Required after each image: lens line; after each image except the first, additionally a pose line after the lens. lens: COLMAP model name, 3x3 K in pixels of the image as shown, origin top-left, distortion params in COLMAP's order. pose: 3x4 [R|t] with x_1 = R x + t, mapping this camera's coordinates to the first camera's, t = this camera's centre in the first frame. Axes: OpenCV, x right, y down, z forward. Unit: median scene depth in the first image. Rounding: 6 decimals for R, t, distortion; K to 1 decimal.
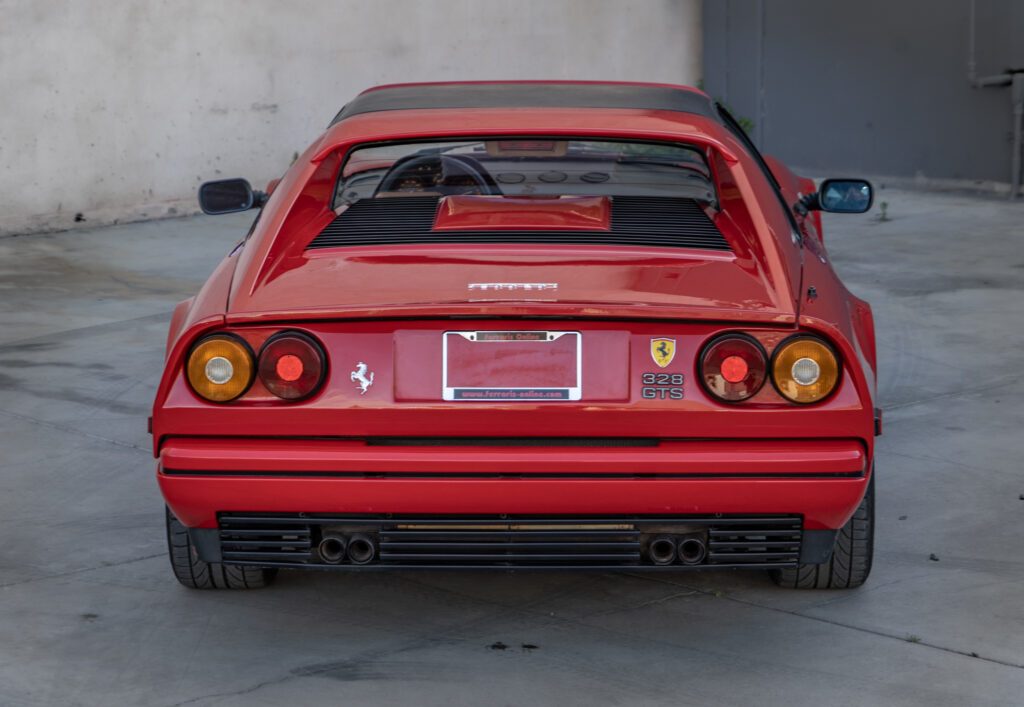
lens RADIAL K [[3308.5, 0, 517.3], [0, 3308.5, 354.7], [0, 0, 1]] dist [0.127241, 0.000000]
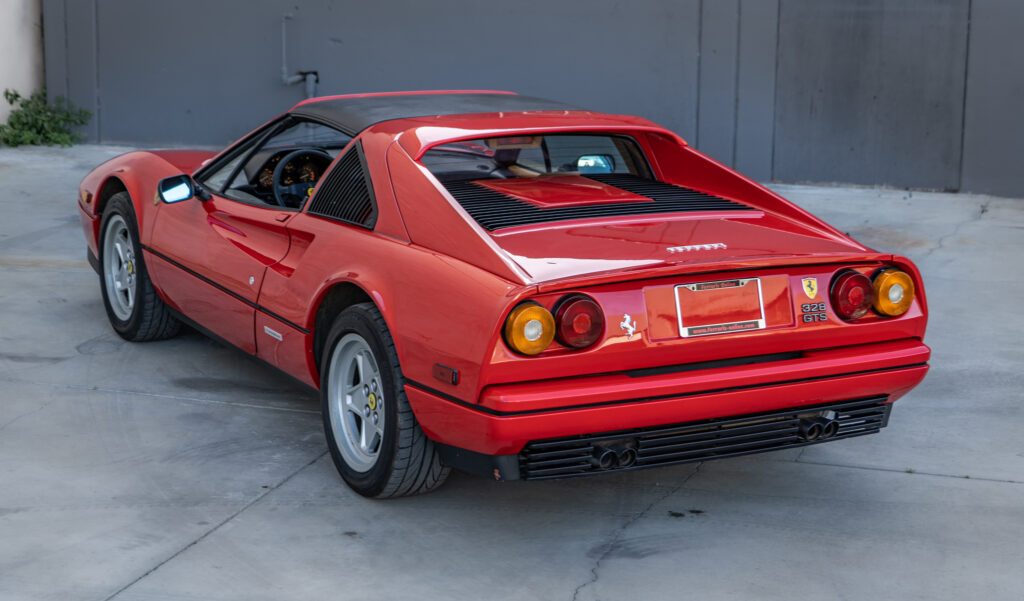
lens RADIAL K [[2017.8, 0, 511.2], [0, 2017.8, 289.7], [0, 0, 1]] dist [0.056362, 0.000000]
pose [[0.862497, -0.080646, 0.499595, -0.480162], [0.067206, 0.996730, 0.044872, -0.045806], [-0.501580, -0.005126, 0.865096, 0.333033]]
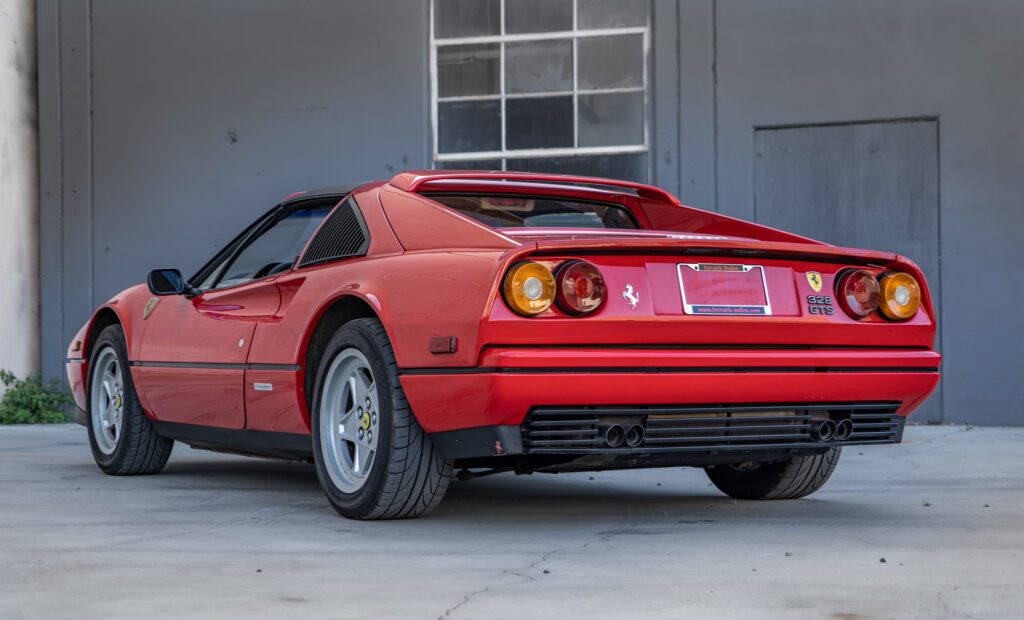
lens RADIAL K [[1920.9, 0, 518.1], [0, 1920.9, 316.5], [0, 0, 1]] dist [0.073815, 0.000000]
pose [[0.854834, 0.013389, 0.518729, -0.460742], [0.090014, 0.980685, -0.173649, 0.137043], [-0.511035, 0.195134, 0.837118, 0.407991]]
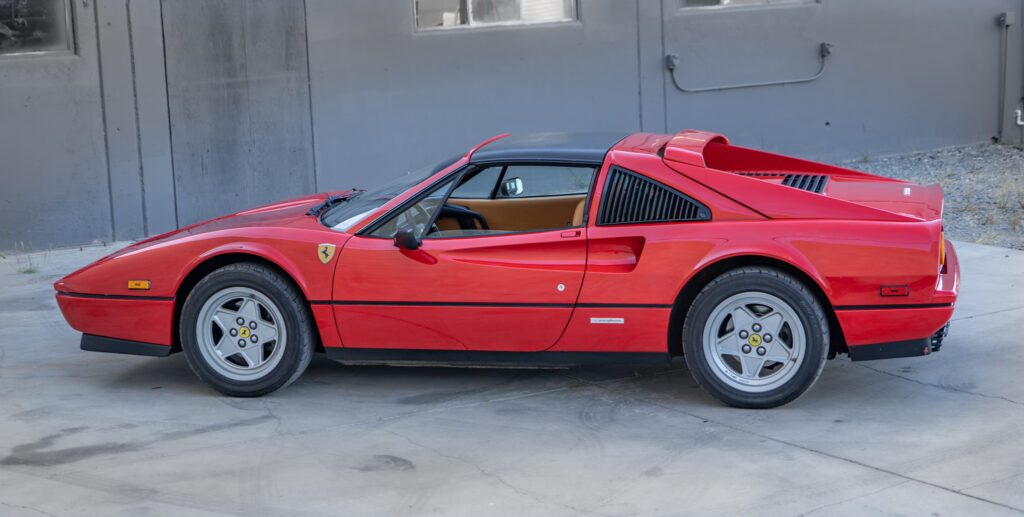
lens RADIAL K [[1830.8, 0, 505.6], [0, 1830.8, 256.4], [0, 0, 1]] dist [0.077825, 0.000000]
pose [[0.193613, -0.152176, 0.969204, -1.159833], [0.208855, 0.971645, 0.110837, -0.159725], [-0.958589, 0.180963, 0.219906, 1.003888]]
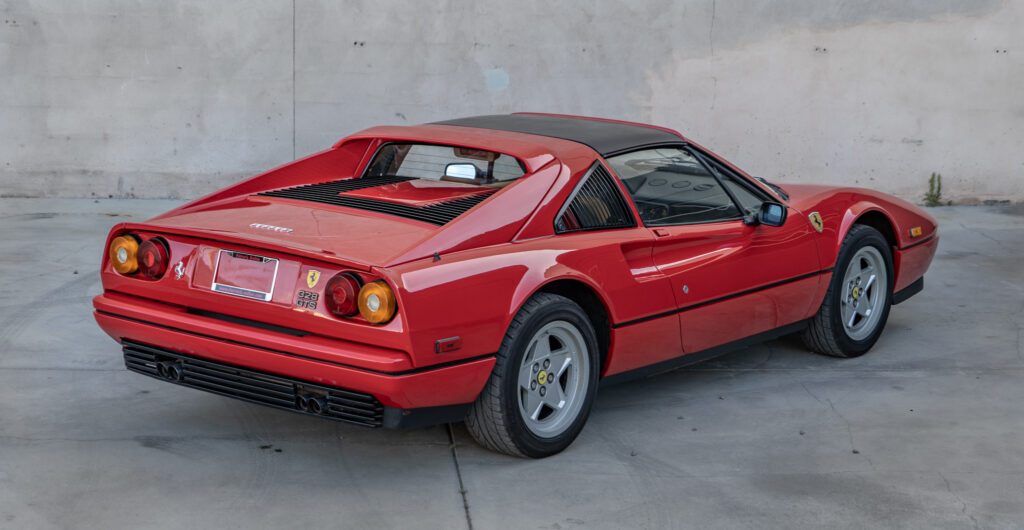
lens RADIAL K [[1993.5, 0, 512.7], [0, 1993.5, 269.3], [0, 0, 1]] dist [-0.015062, 0.000000]
pose [[0.796359, 0.128210, -0.591079, 0.679949], [-0.130950, 0.990643, 0.038451, -0.054197], [0.590478, 0.046780, 0.805697, 0.284745]]
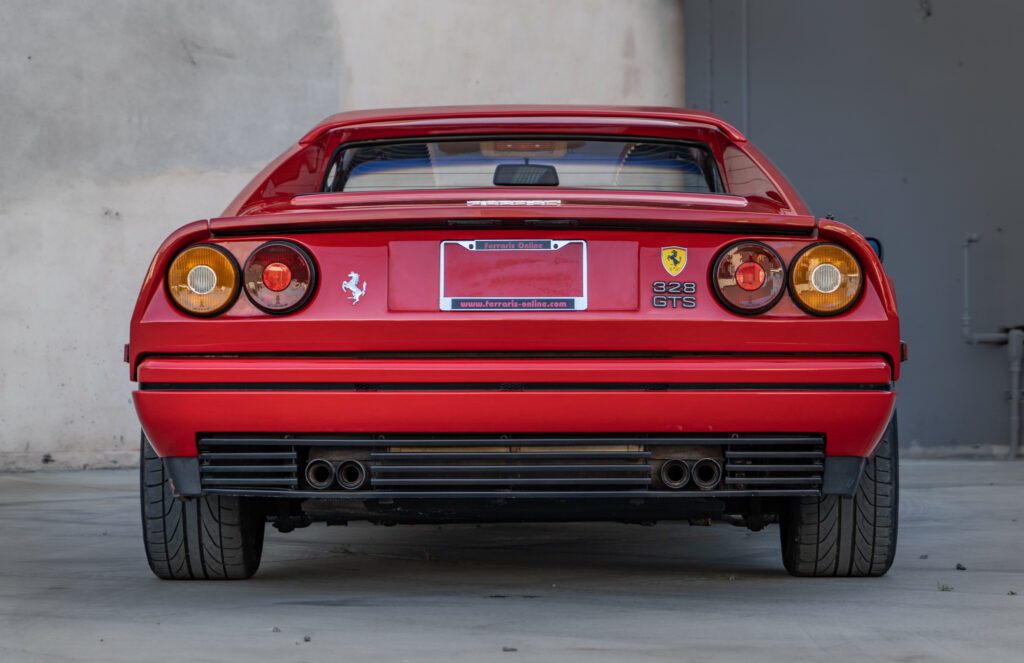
lens RADIAL K [[3333.9, 0, 504.9], [0, 3333.9, 331.3], [0, 0, 1]] dist [0.110382, 0.000000]
pose [[0.999980, 0.001120, 0.006218, -0.009871], [0.000013, 0.983807, -0.179232, 0.187624], [-0.006318, 0.179229, 0.983787, 0.070945]]
